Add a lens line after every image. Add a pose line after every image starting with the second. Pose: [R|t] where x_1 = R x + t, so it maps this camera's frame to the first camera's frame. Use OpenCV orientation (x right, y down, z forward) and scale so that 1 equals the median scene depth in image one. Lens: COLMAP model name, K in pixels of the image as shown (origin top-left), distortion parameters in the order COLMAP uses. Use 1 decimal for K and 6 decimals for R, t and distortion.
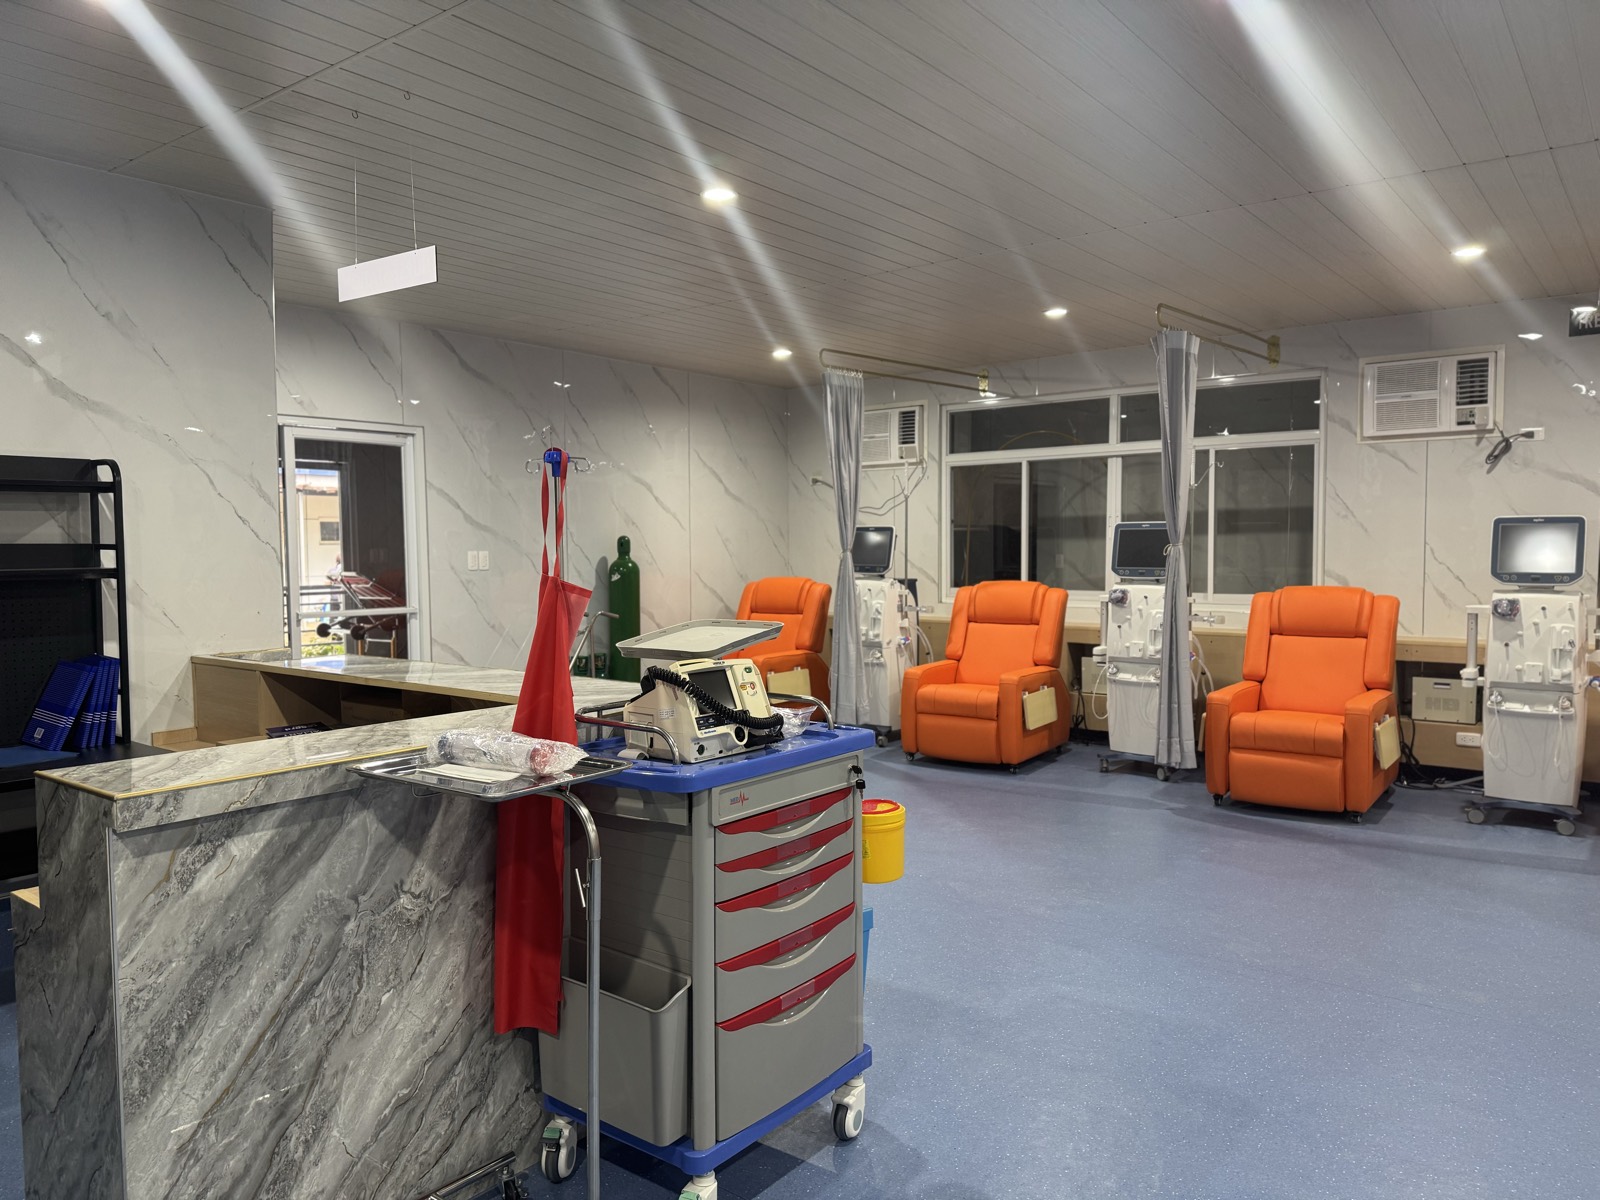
lens RADIAL K [[1139.4, 0, 797.9], [0, 1139.4, 615.5], [0, 0, 1]] dist [-0.005533, -0.012758]
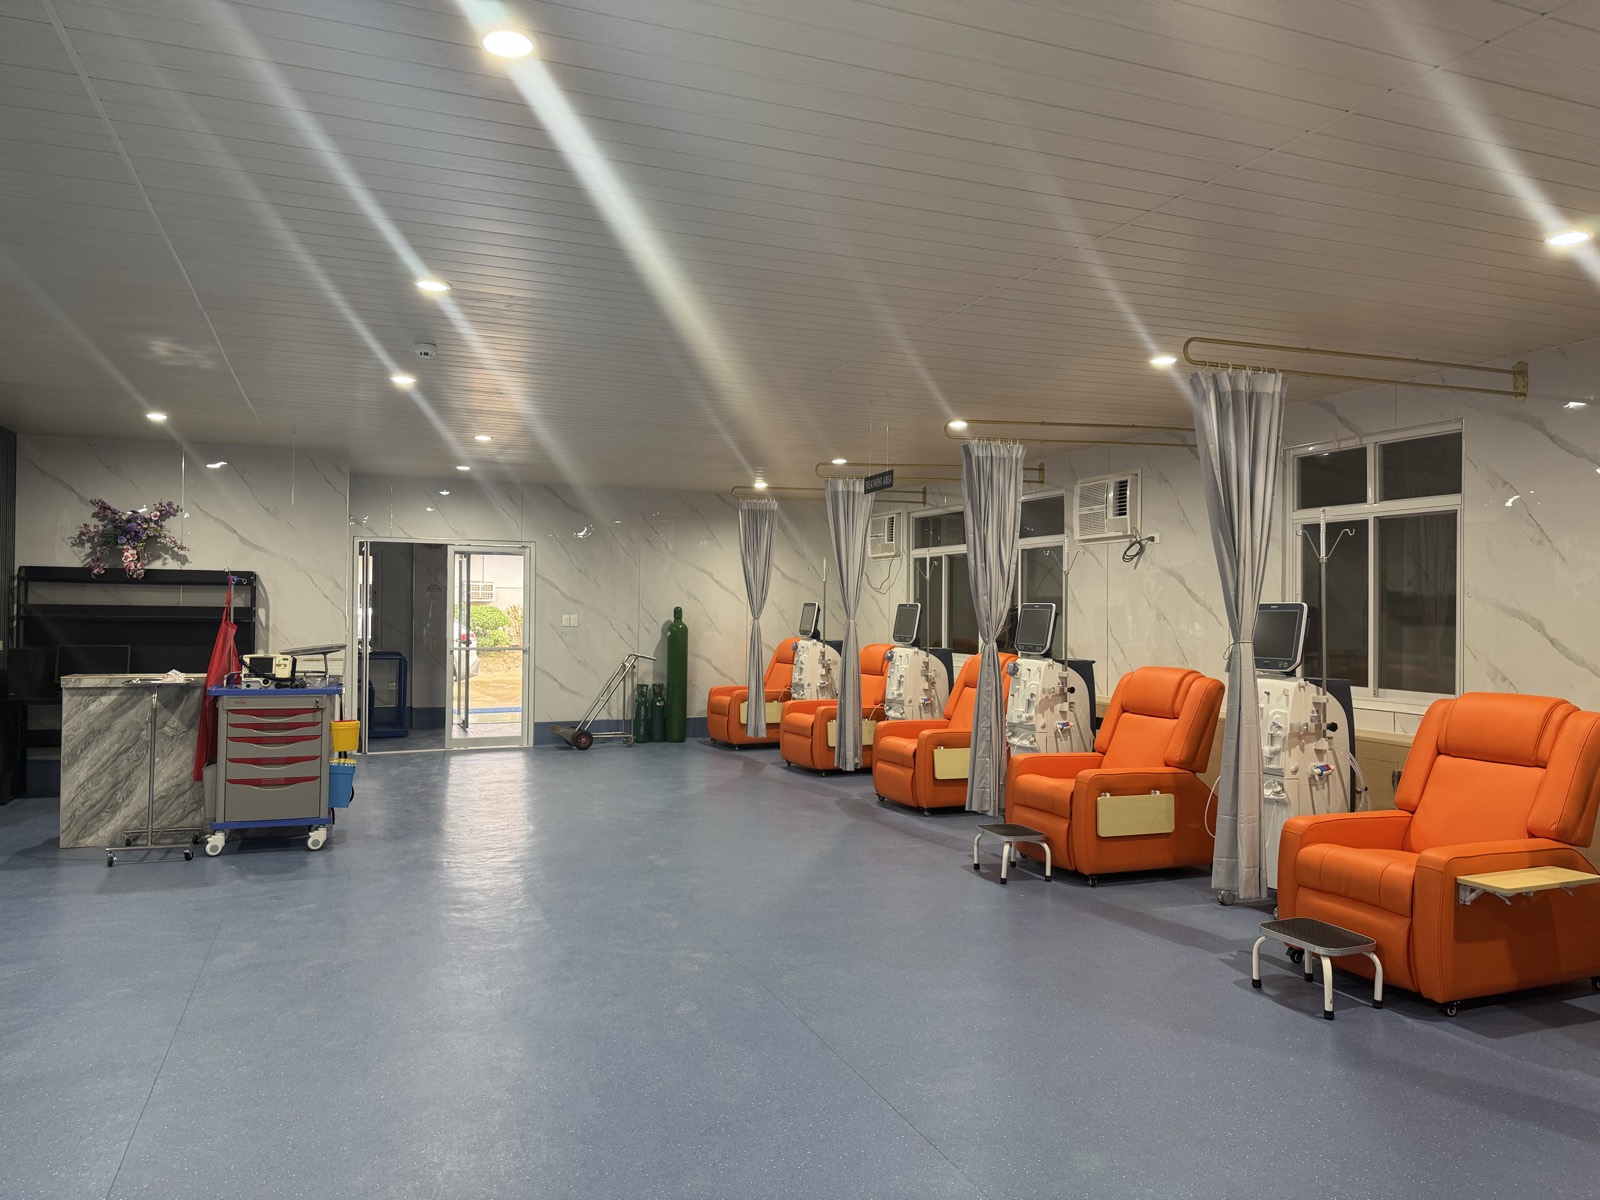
lens RADIAL K [[1139.4, 0, 802.1], [0, 1139.4, 588.2], [0, 0, 1]] dist [-0.005533, -0.012758]
pose [[0.867326, 0.008593, -0.497667, 2.465702], [-0.049044, 0.996461, -0.068269, 0.003022], [0.495319, 0.083619, 0.864678, -0.752833]]
